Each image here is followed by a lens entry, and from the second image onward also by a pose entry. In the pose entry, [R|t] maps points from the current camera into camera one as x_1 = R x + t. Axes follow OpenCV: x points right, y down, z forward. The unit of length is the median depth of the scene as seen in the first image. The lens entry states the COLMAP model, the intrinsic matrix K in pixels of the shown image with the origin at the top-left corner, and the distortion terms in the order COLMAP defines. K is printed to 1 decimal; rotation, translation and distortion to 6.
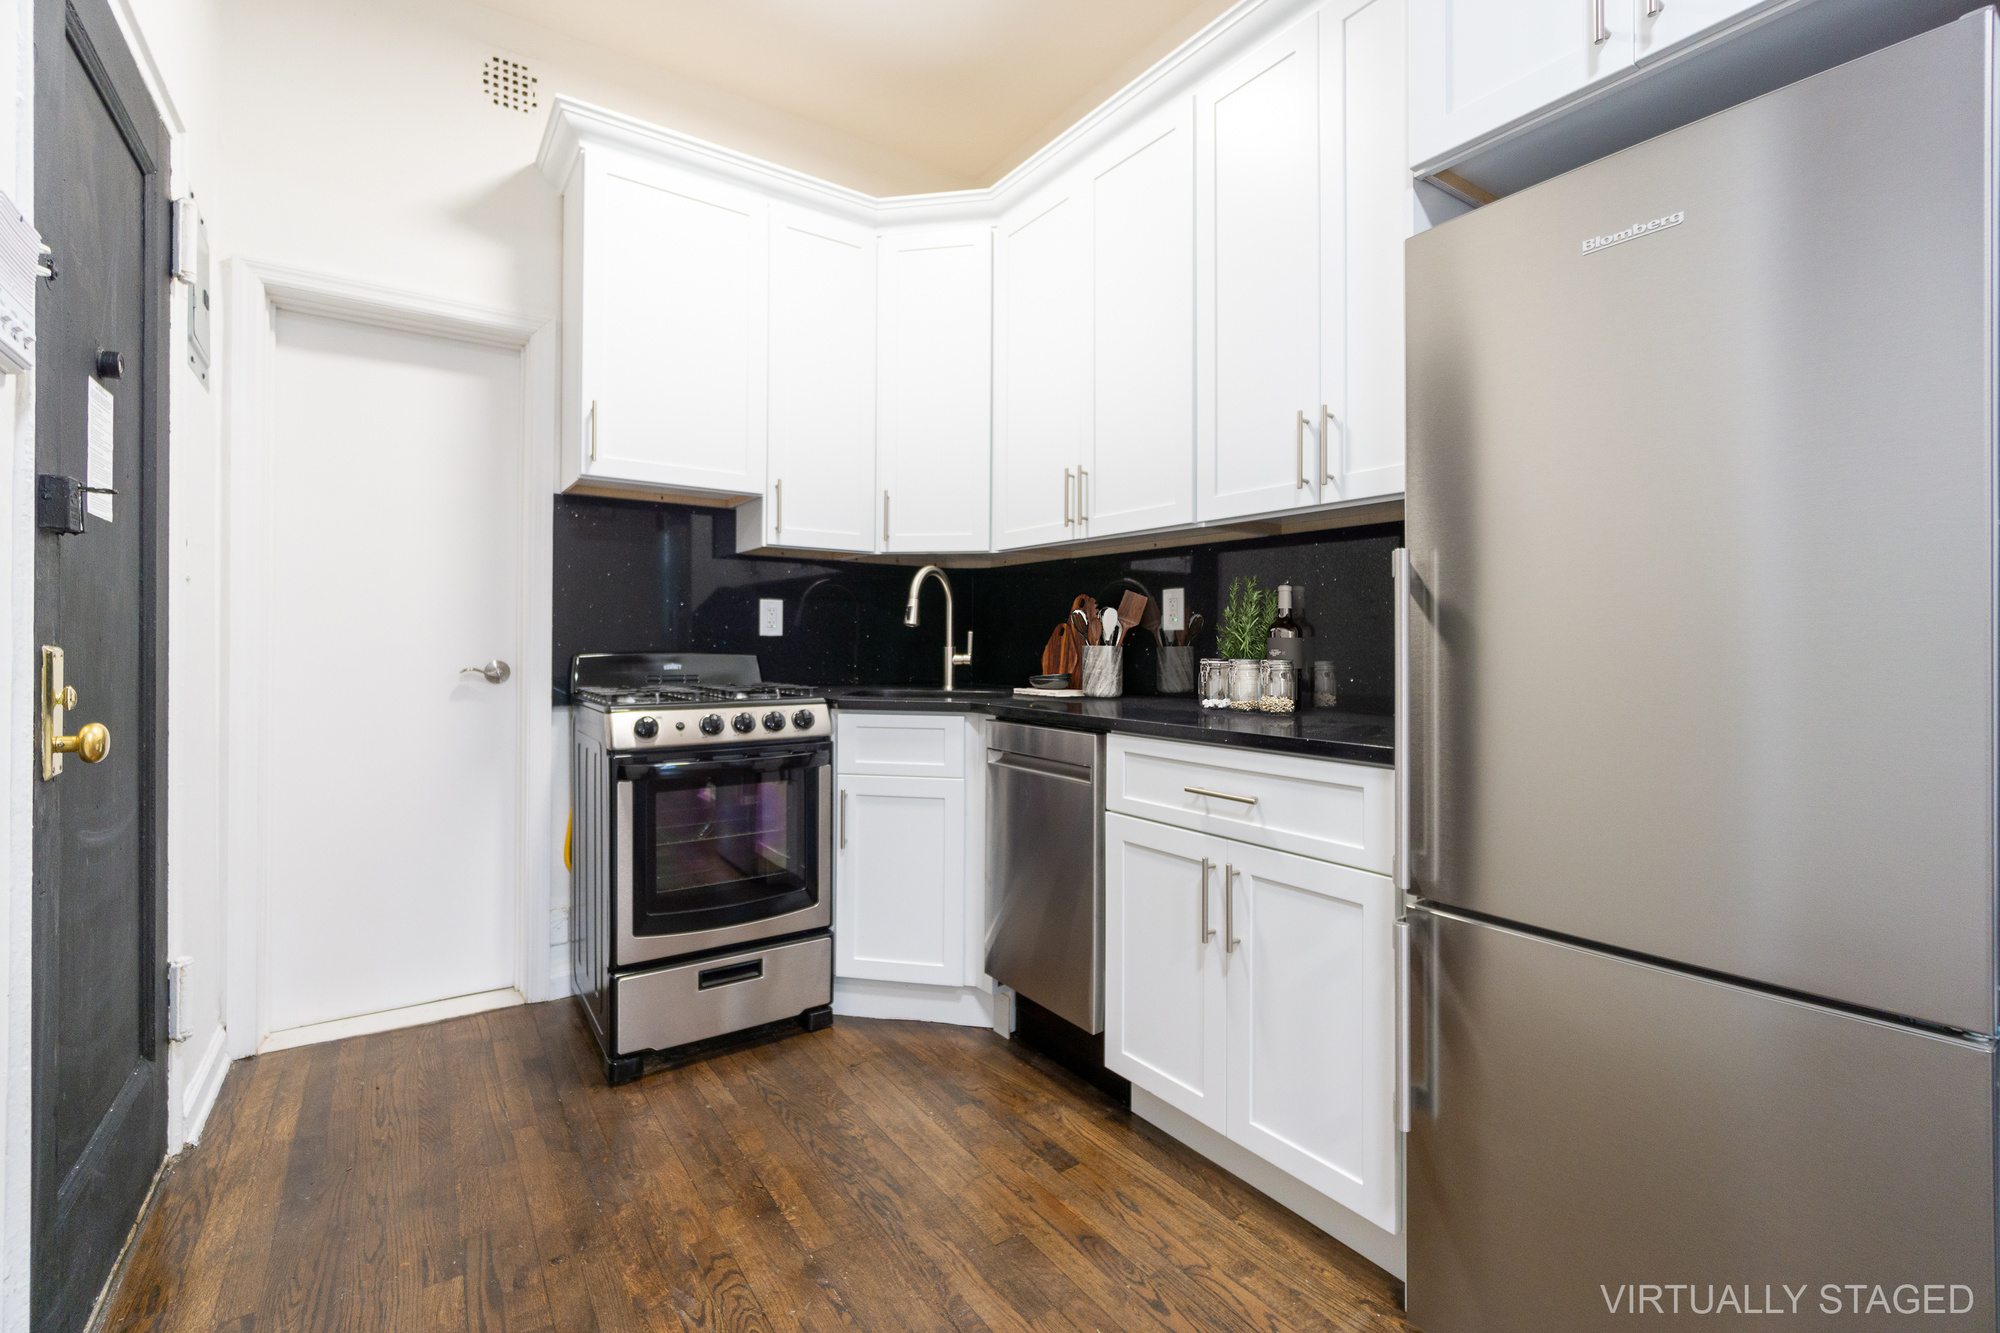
lens RADIAL K [[869.0, 0, 1009.1], [0, 869.0, 660.4], [0, 0, 1]] dist [0.004391, 0.001668]
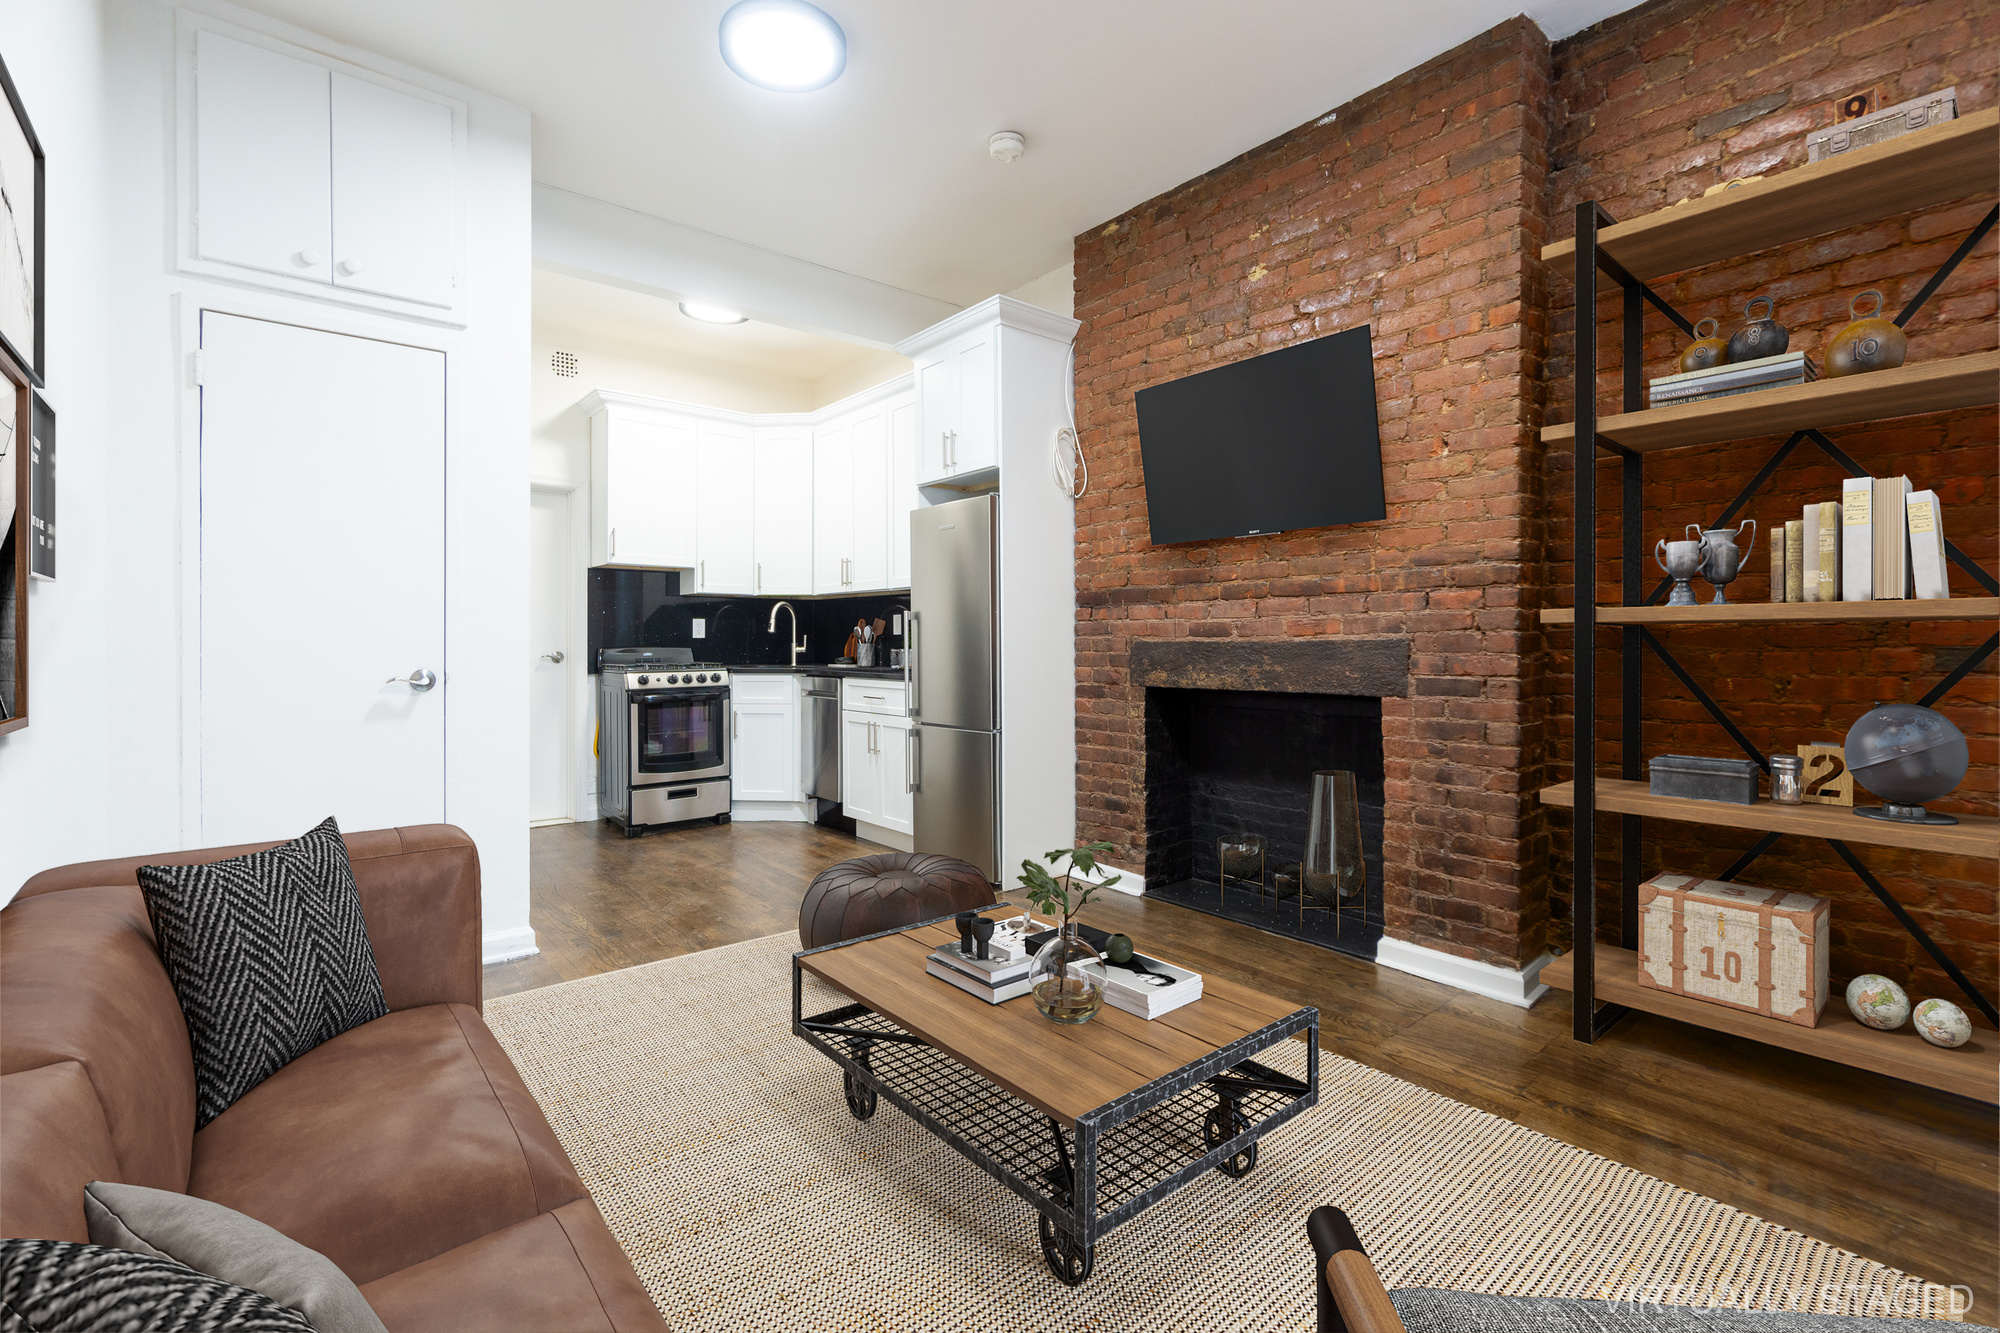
lens RADIAL K [[869.0, 0, 997.0], [0, 869.0, 654.7], [0, 0, 1]] dist [0.004391, 0.001668]
pose [[0.997042, -0.007027, 0.076536, 0.279680], [0.007363, 0.999964, -0.004109, 0.025386], [-0.076504, 0.004660, 0.997058, -1.143885]]
